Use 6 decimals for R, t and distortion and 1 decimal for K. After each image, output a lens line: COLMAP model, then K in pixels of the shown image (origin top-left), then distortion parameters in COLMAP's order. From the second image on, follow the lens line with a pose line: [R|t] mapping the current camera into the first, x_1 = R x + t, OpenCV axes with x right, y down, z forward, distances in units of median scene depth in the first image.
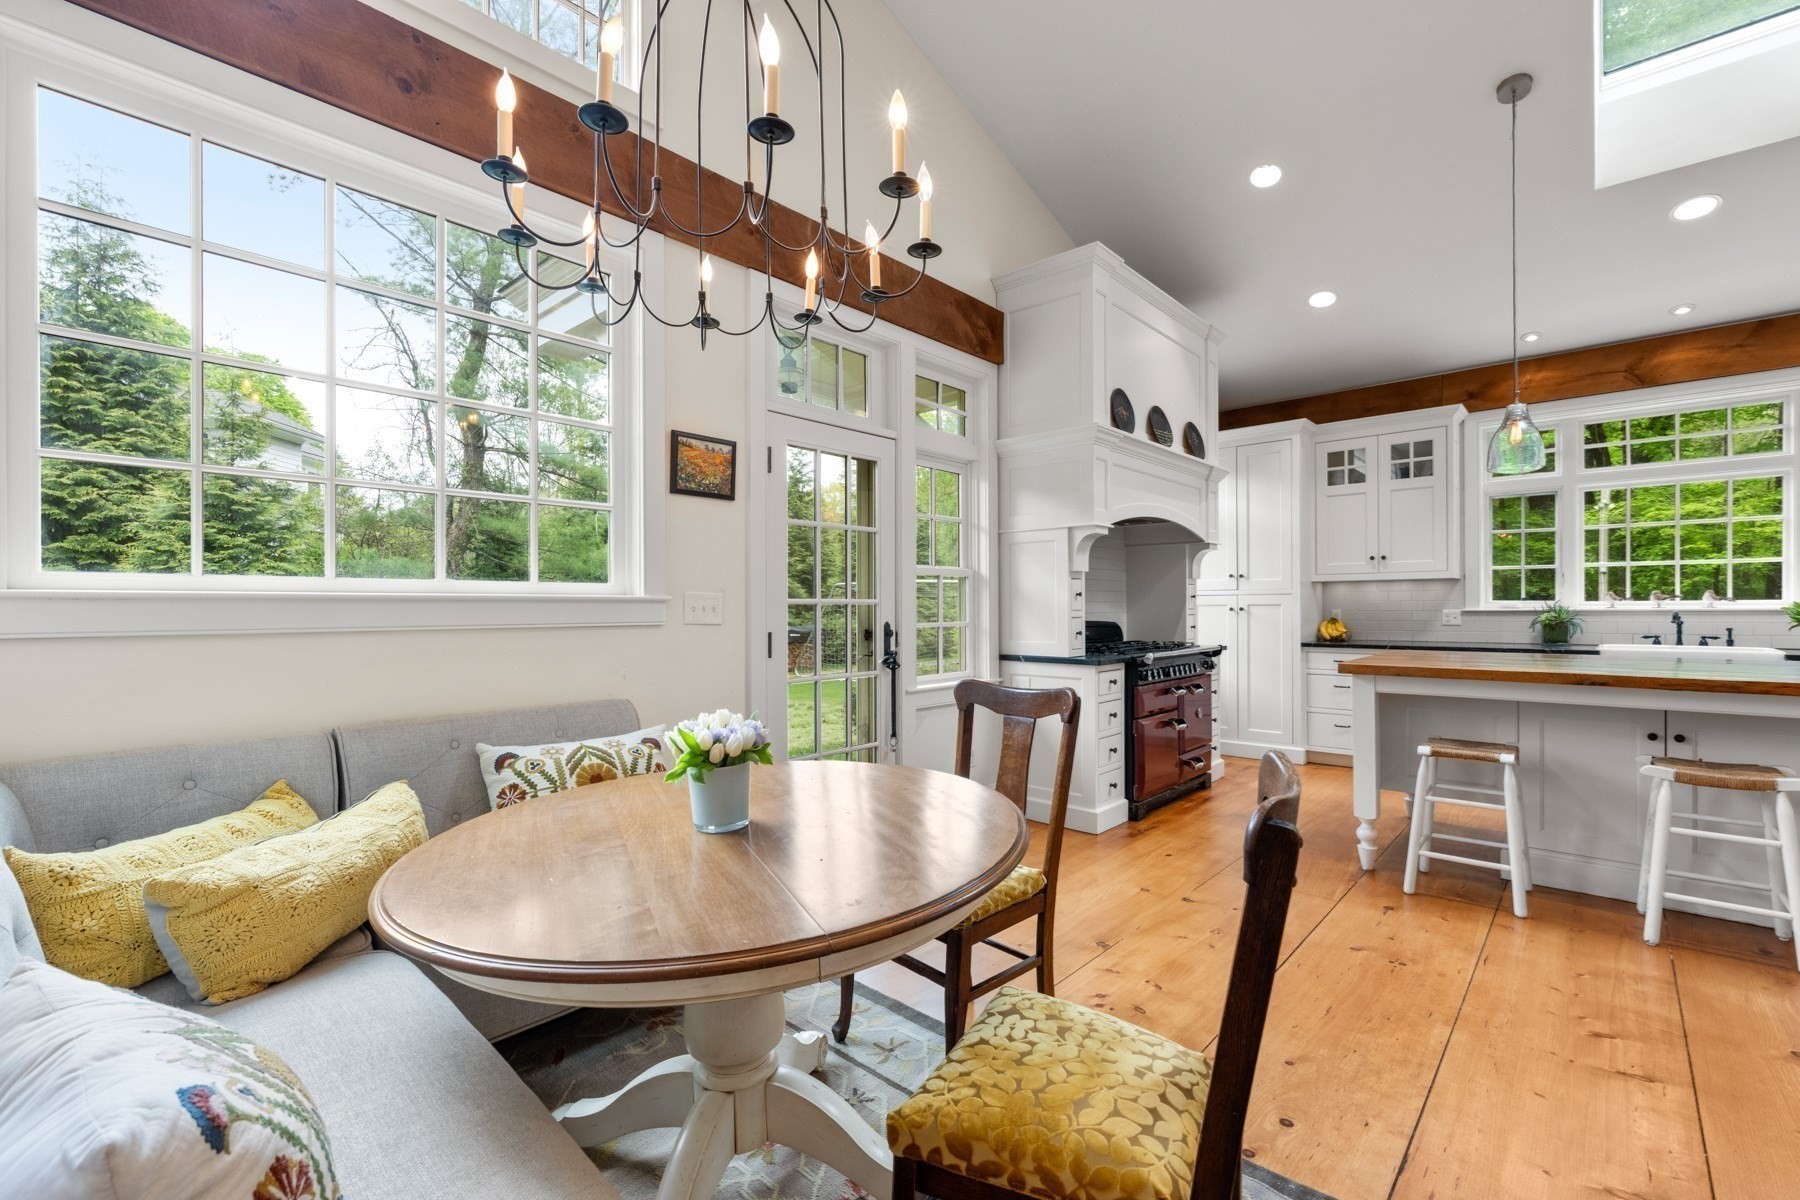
lens RADIAL K [[772.8, 0, 900.5], [0, 772.8, 607.1], [0, 0, 1]] dist [-0.000062, 0.000026]
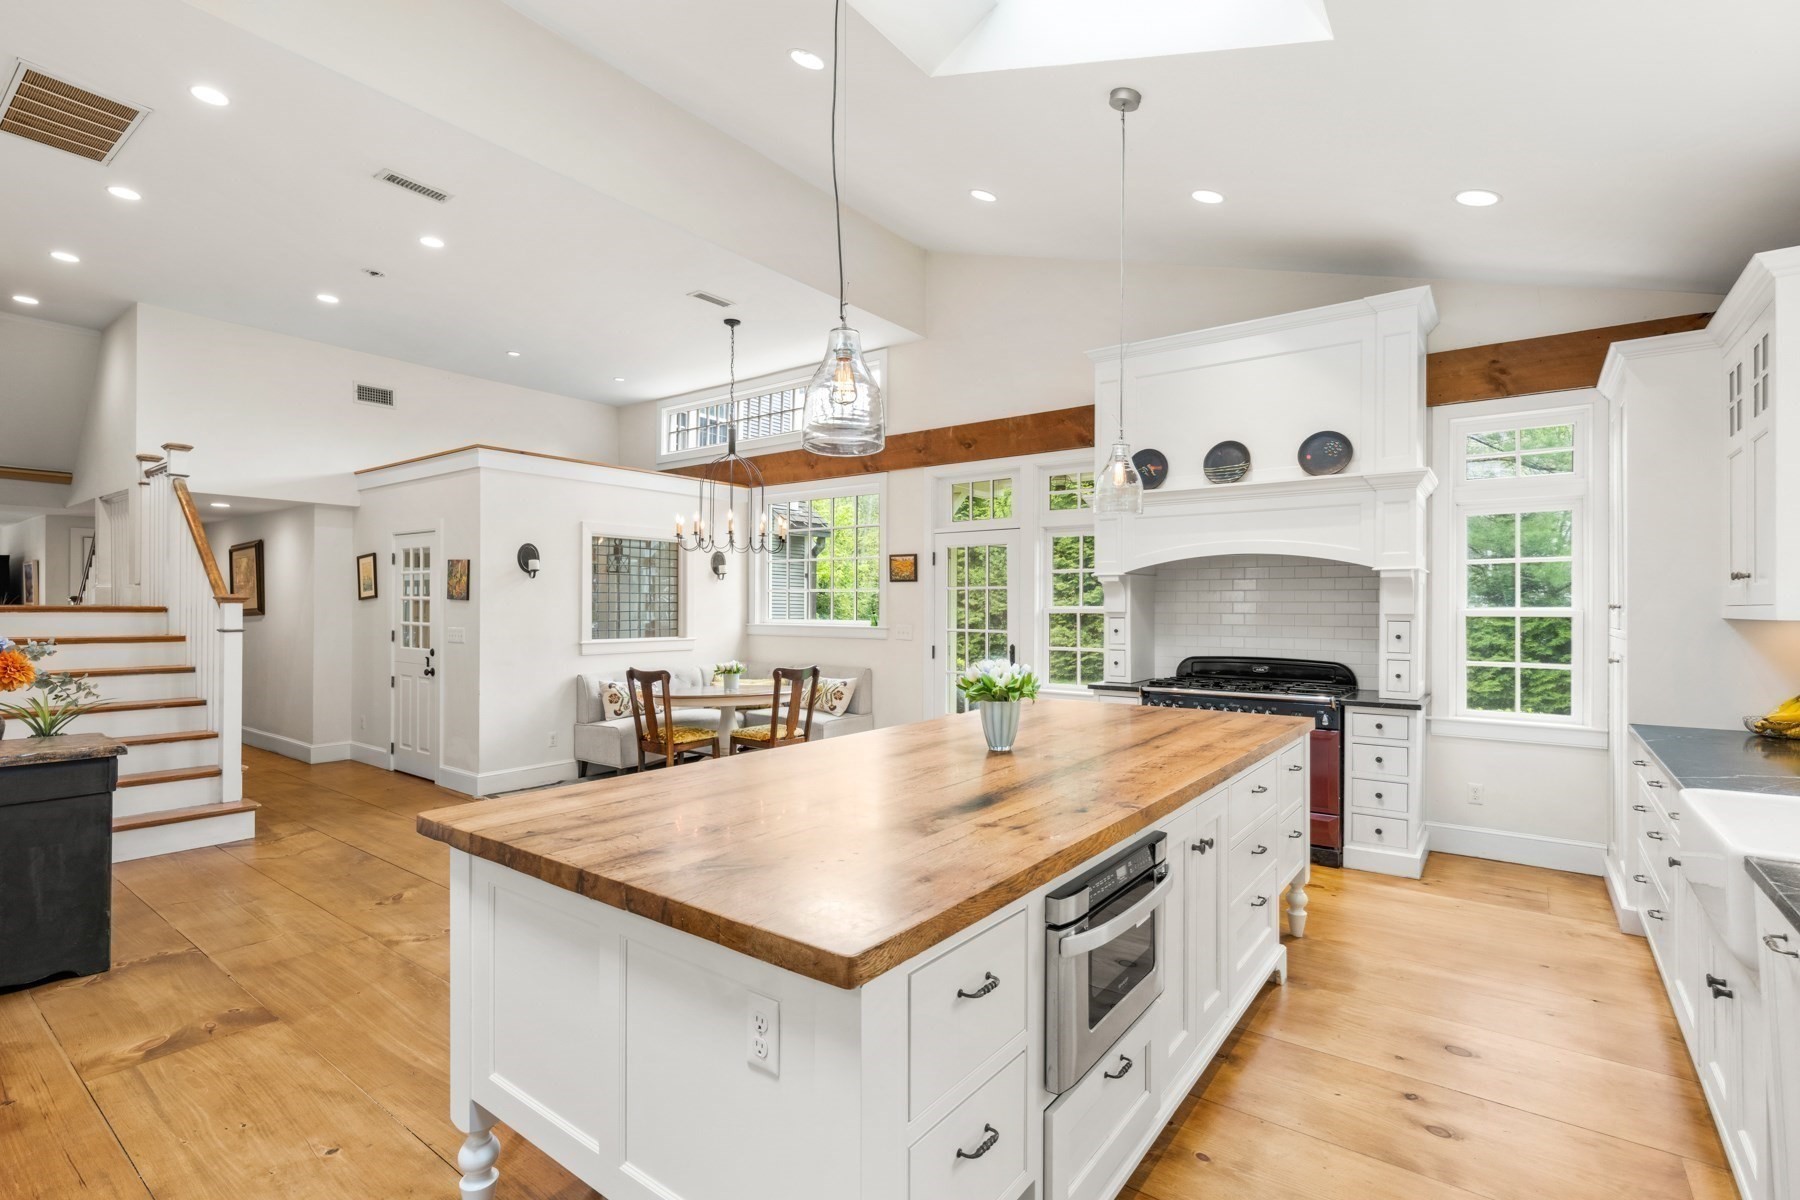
lens RADIAL K [[842.8, 0, 912.7], [0, 842.8, 605.7], [0, 0, 1]] dist [-0.000139, 0.000023]
pose [[0.106760, 0.004858, -0.994273, 1.149328], [-0.003993, 0.999982, 0.004457, -0.046275], [0.994277, 0.003494, 0.106778, 0.414699]]
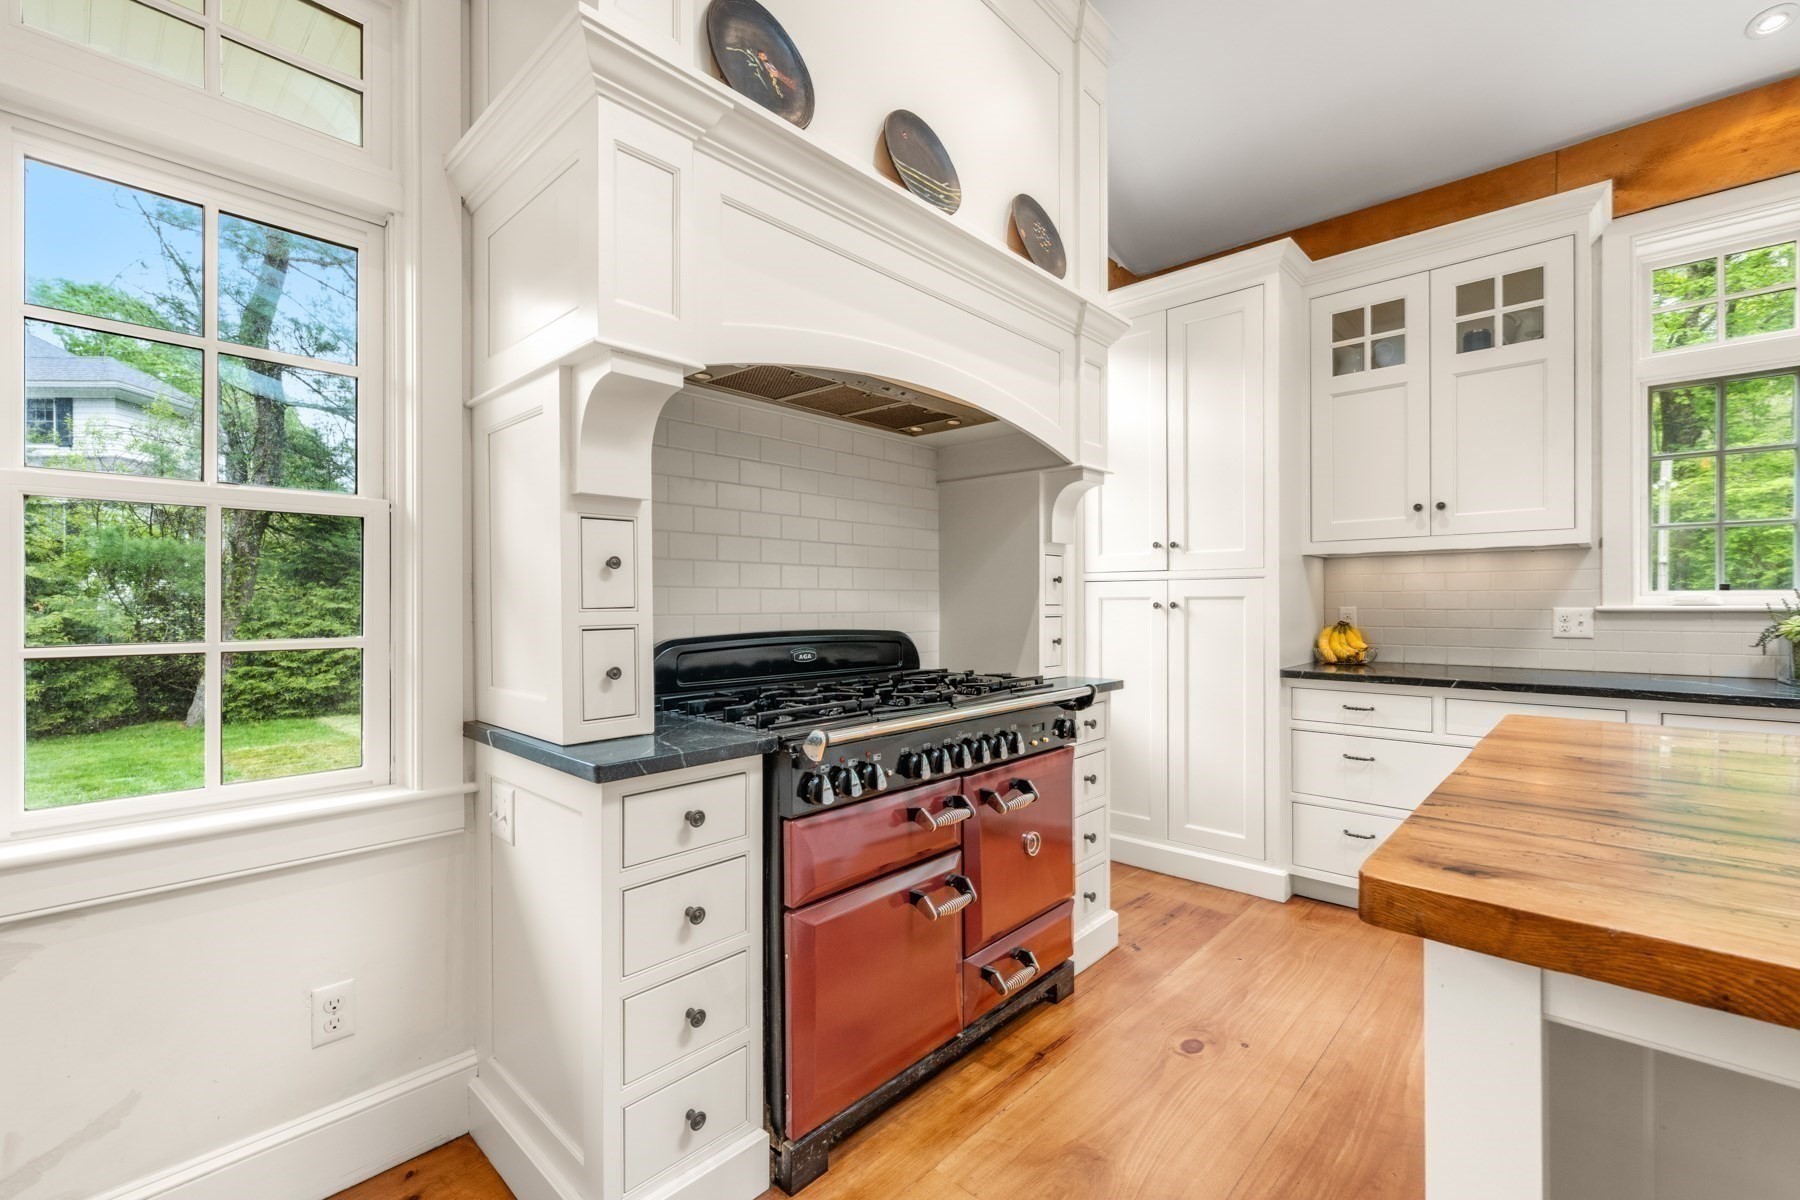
lens RADIAL K [[776.1, 0, 907.4], [0, 776.1, 602.2], [0, 0, 1]] dist [0.001041, -0.000175]
pose [[0.999990, 0.002487, -0.003749, 0.279239], [-0.002485, 0.999997, 0.000493, 0.000607], [0.003751, -0.000484, 0.999993, 0.494042]]
